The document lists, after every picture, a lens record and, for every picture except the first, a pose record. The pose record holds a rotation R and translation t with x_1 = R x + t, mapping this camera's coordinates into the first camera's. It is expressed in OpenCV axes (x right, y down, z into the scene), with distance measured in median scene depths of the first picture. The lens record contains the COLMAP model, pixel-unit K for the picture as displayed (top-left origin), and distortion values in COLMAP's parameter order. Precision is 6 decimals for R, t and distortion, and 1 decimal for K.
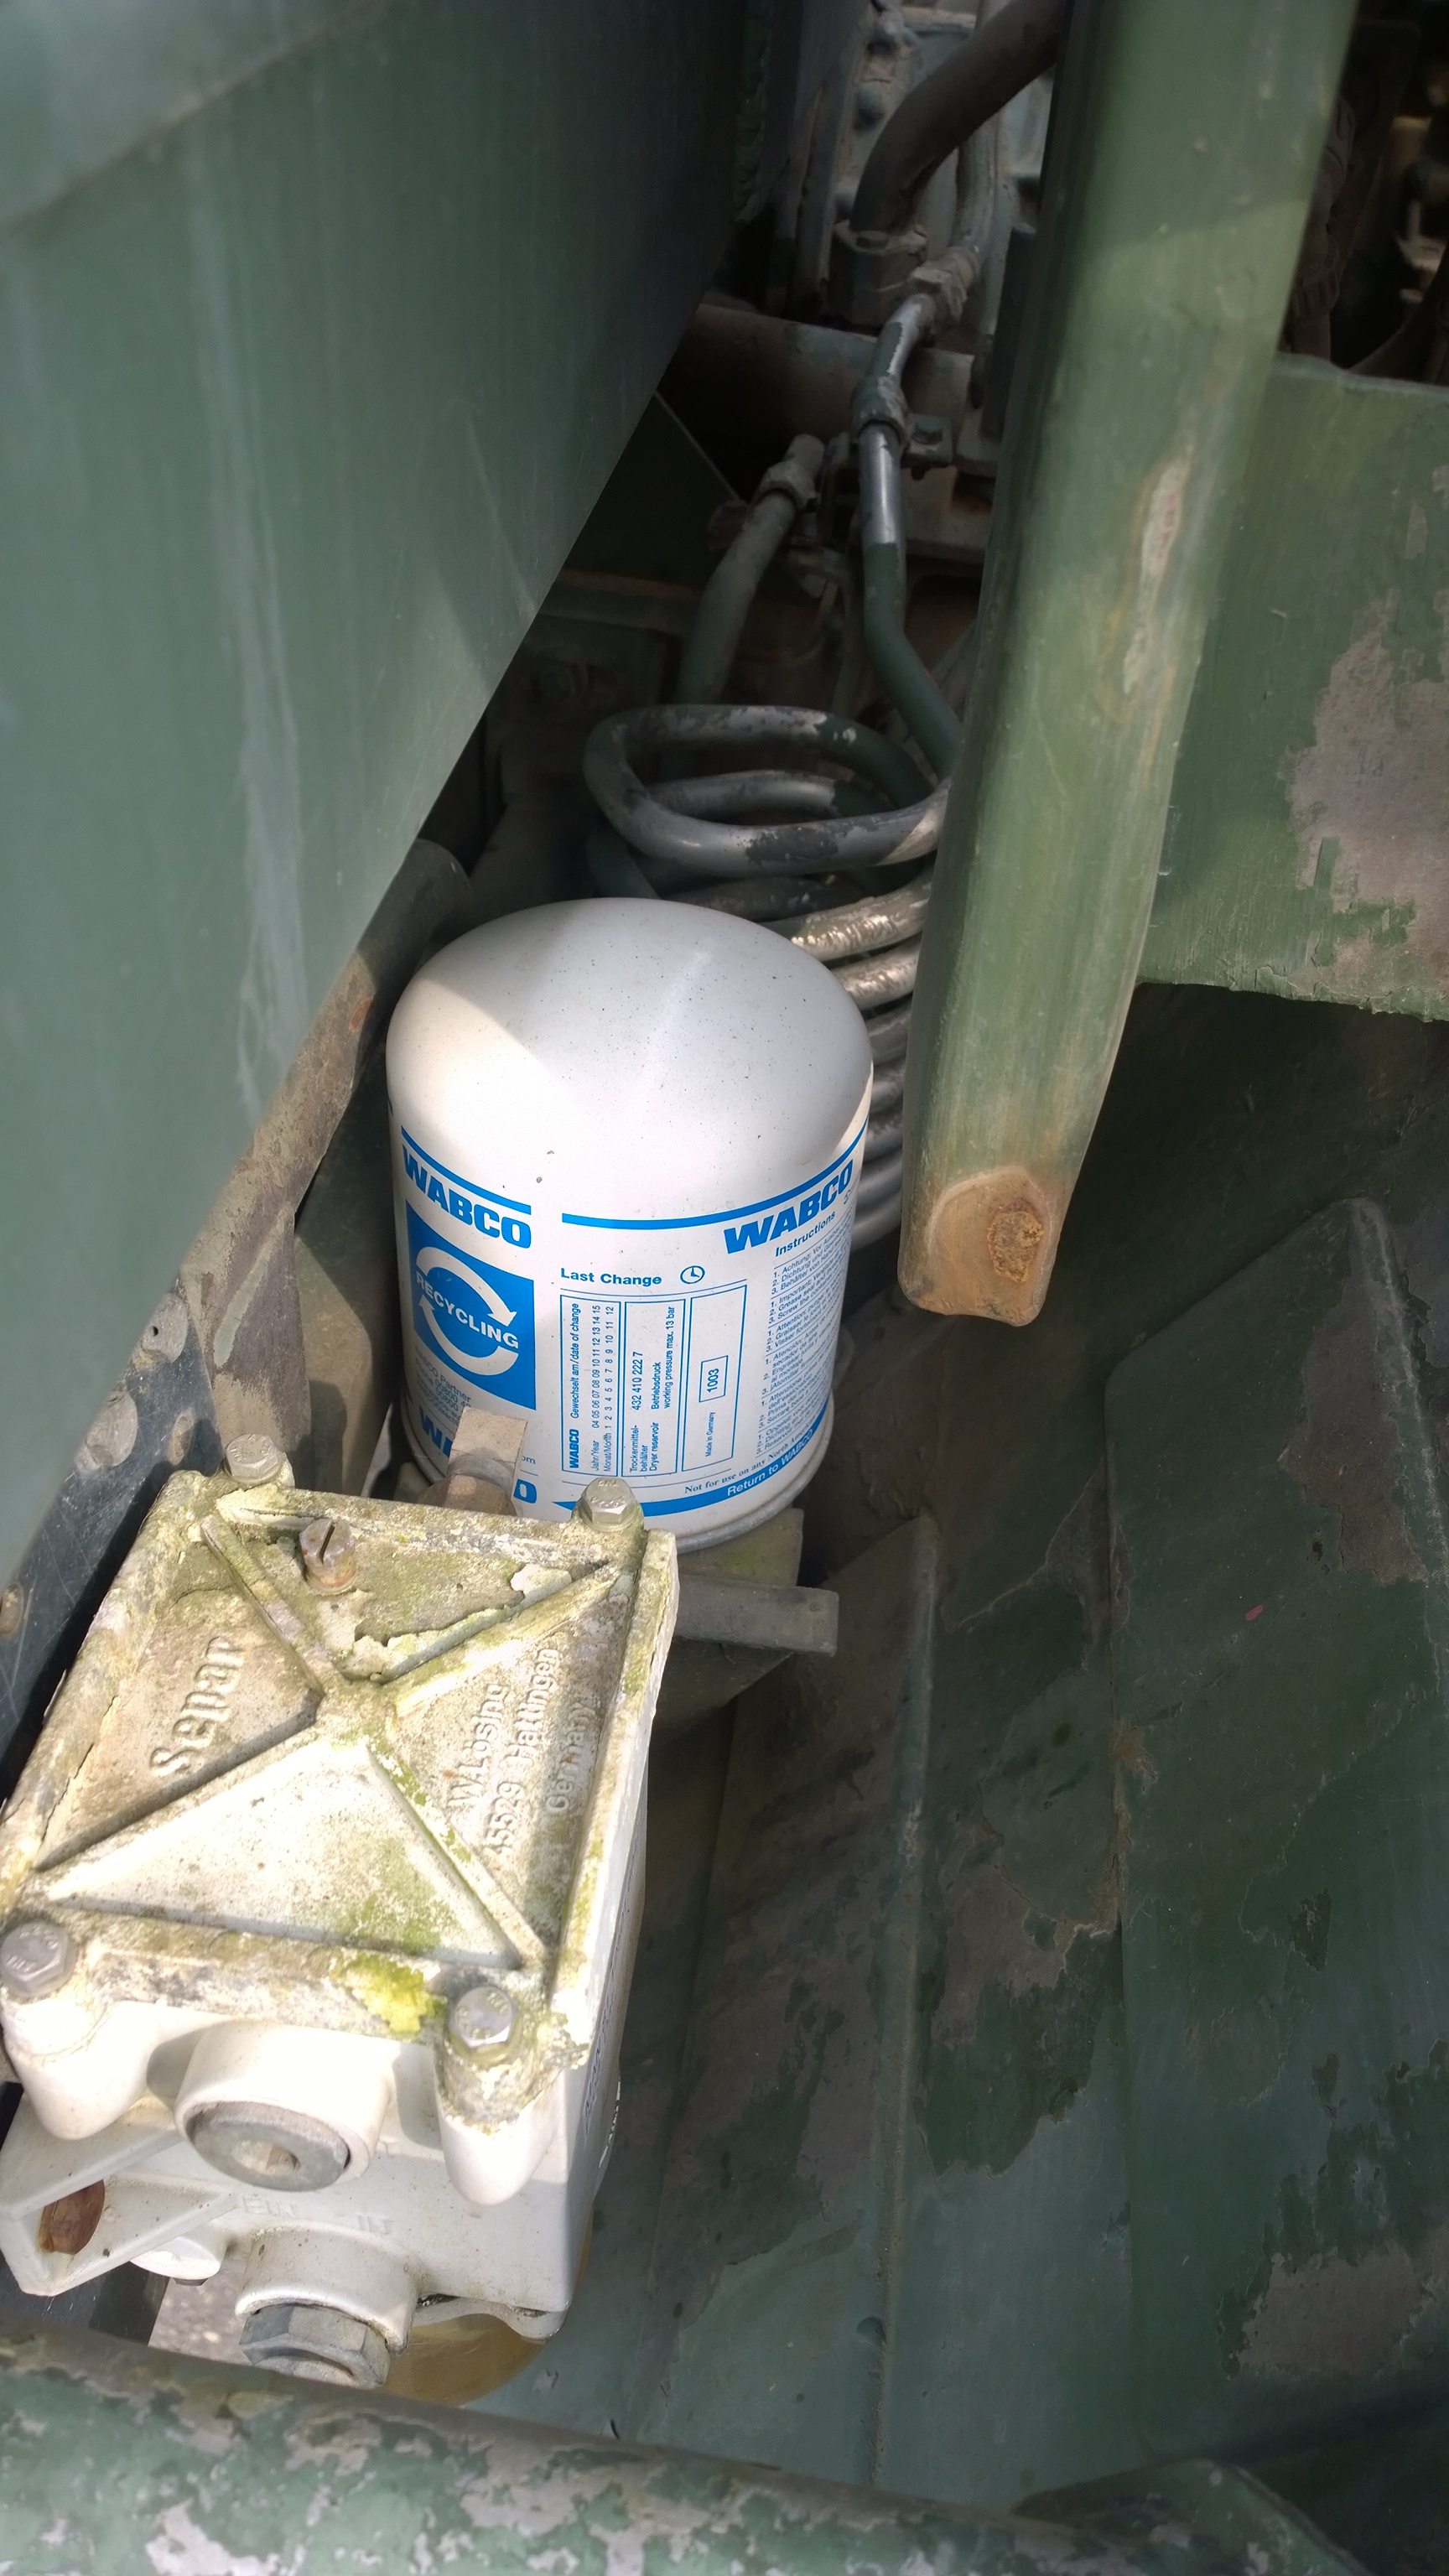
lens RADIAL K [[1961.9, 0, 722.2], [0, 1961.9, 1289.5], [0, 0, 1]] dist [0.053866, -0.006109]
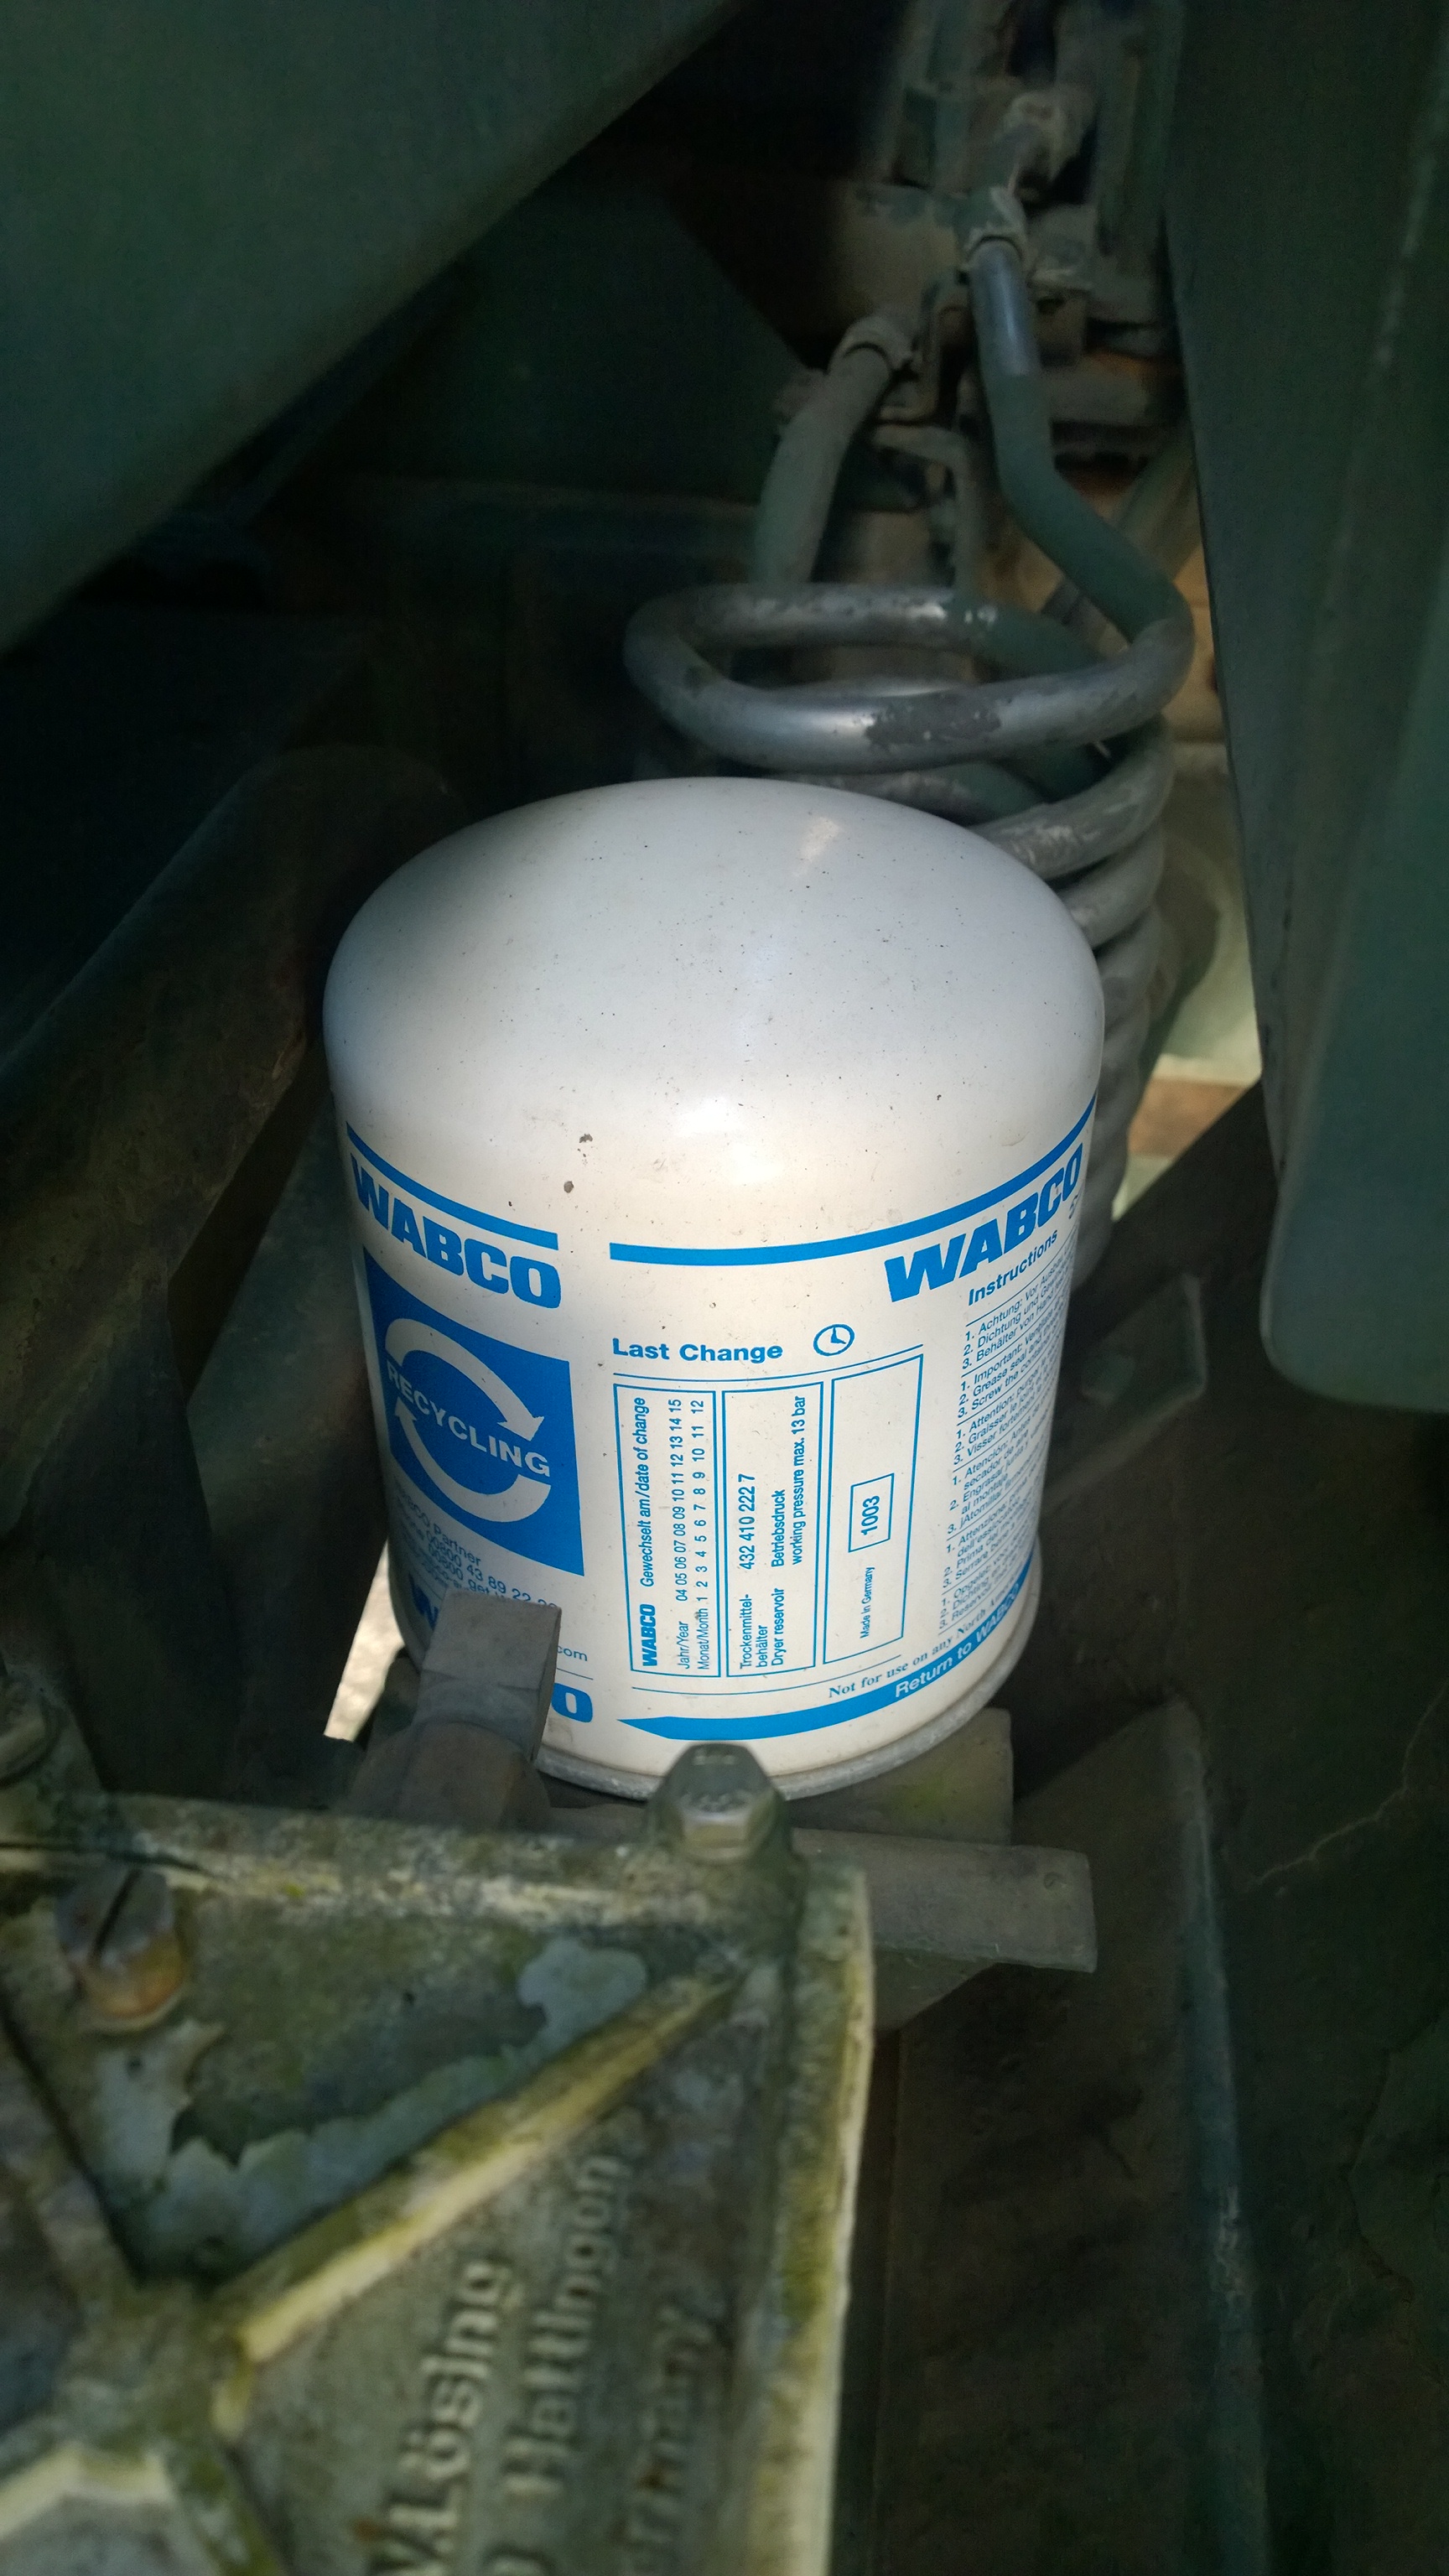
lens RADIAL K [[1961.9, 0, 726.4], [0, 1961.9, 1280.8], [0, 0, 1]] dist [0.053866, -0.006109]
pose [[0.998333, -0.046370, -0.034379, -0.025607], [0.044095, 0.996962, -0.064200, 0.010946], [0.037252, 0.062577, 0.997345, 0.393584]]
